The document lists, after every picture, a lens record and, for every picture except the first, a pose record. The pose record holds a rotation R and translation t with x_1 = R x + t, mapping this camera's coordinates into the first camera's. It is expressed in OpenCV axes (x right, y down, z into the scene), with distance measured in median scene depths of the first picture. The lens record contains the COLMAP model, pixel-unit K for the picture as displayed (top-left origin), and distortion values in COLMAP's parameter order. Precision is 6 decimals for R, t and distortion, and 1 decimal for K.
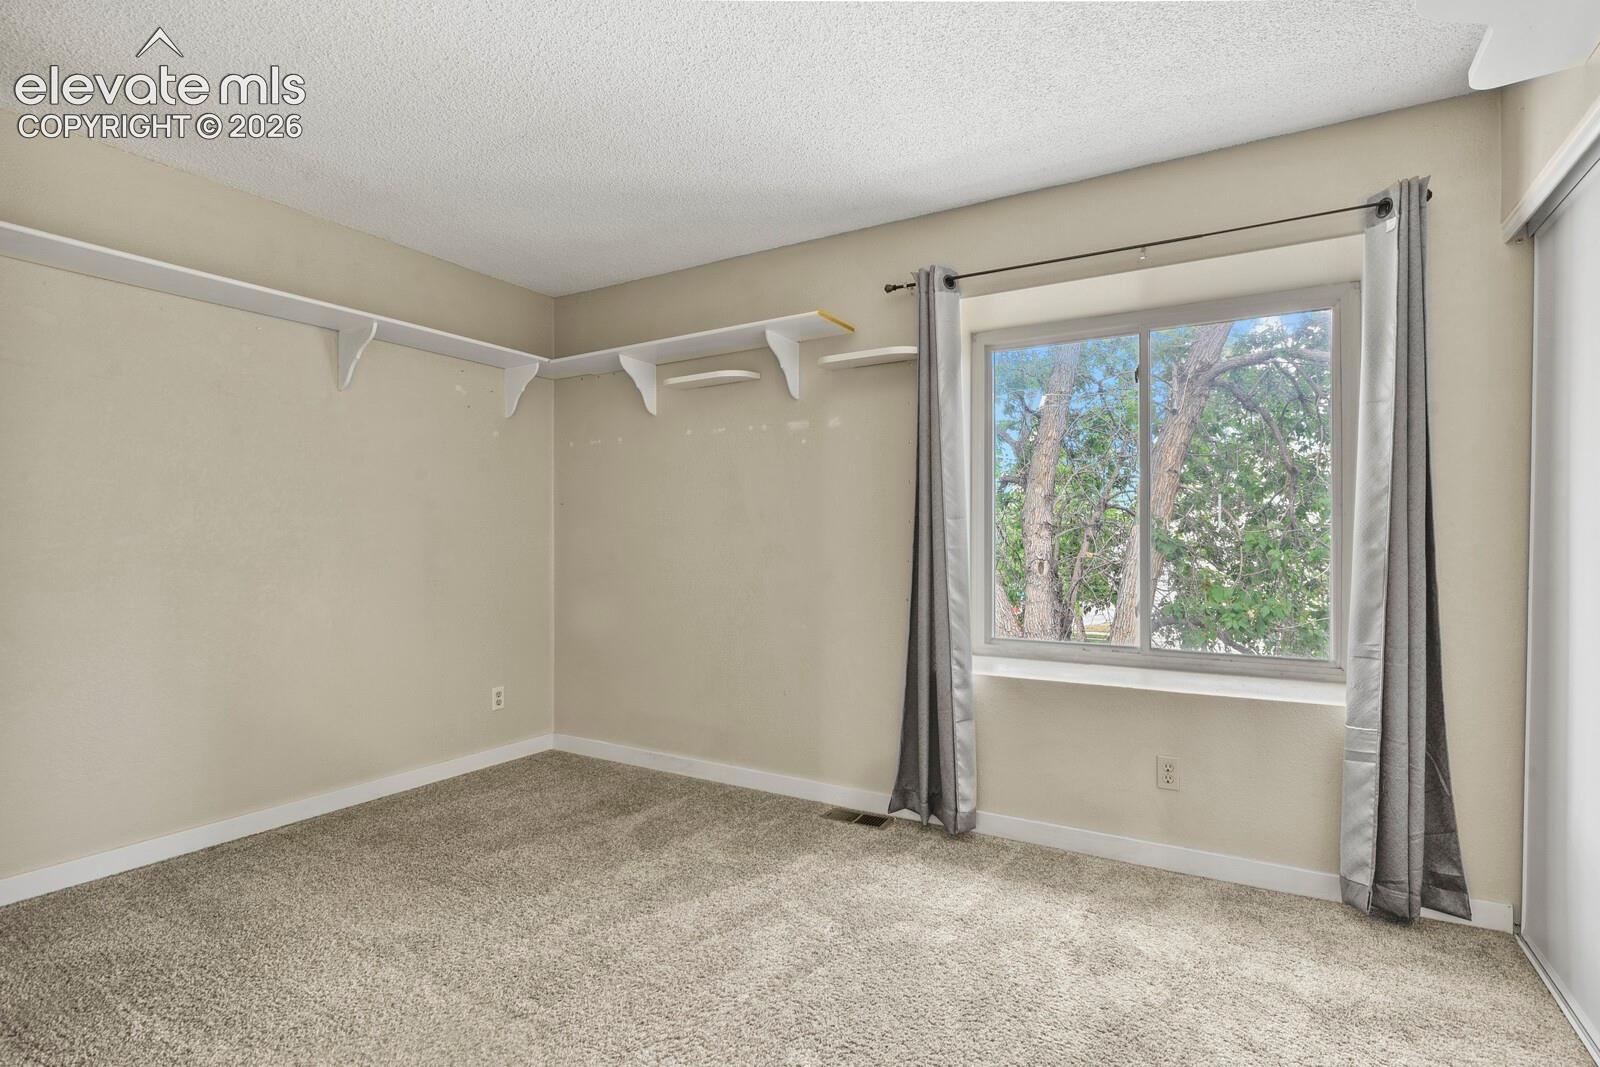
lens RADIAL K [[778.4, 0, 797.7], [0, 778.4, 540.2], [0, 0, 1]] dist [-0.005399, -0.004371]
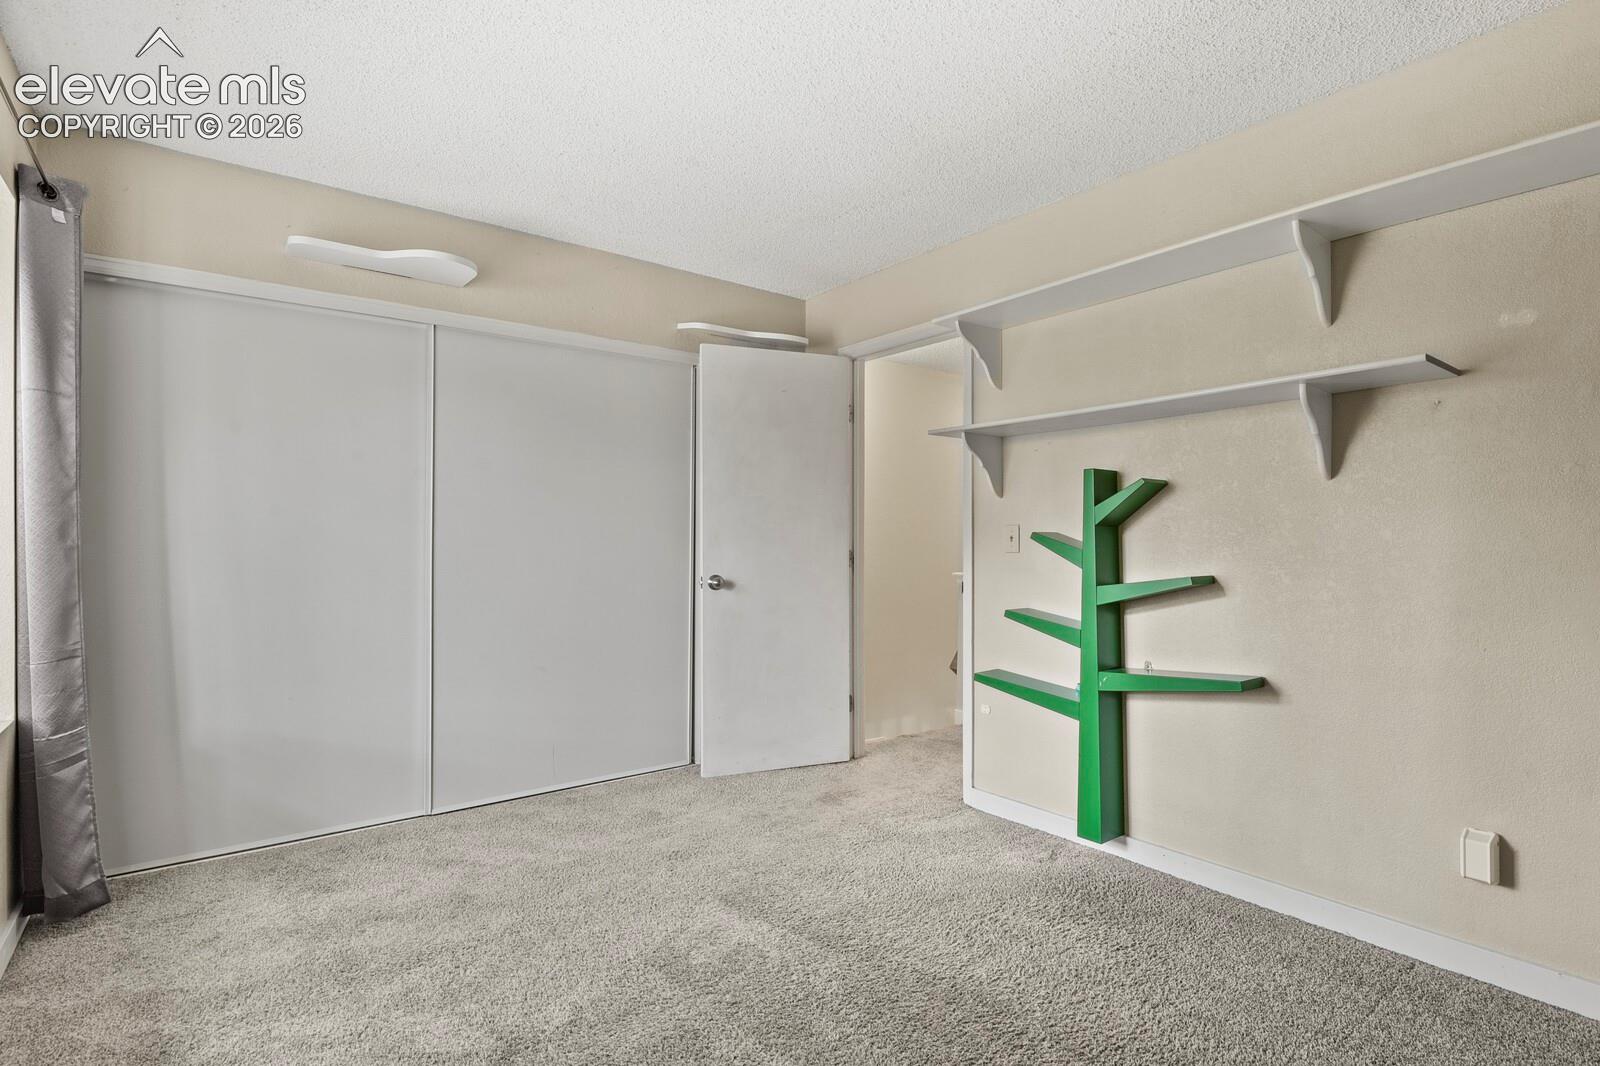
lens RADIAL K [[778.4, 0, 799.8], [0, 778.4, 535.6], [0, 0, 1]] dist [-0.005399, -0.004371]
pose [[-0.923448, -0.000633, 0.383724, -0.488238], [-0.001740, 0.999995, -0.002538, -0.001270], [-0.383720, -0.003012, -0.923444, 1.558522]]
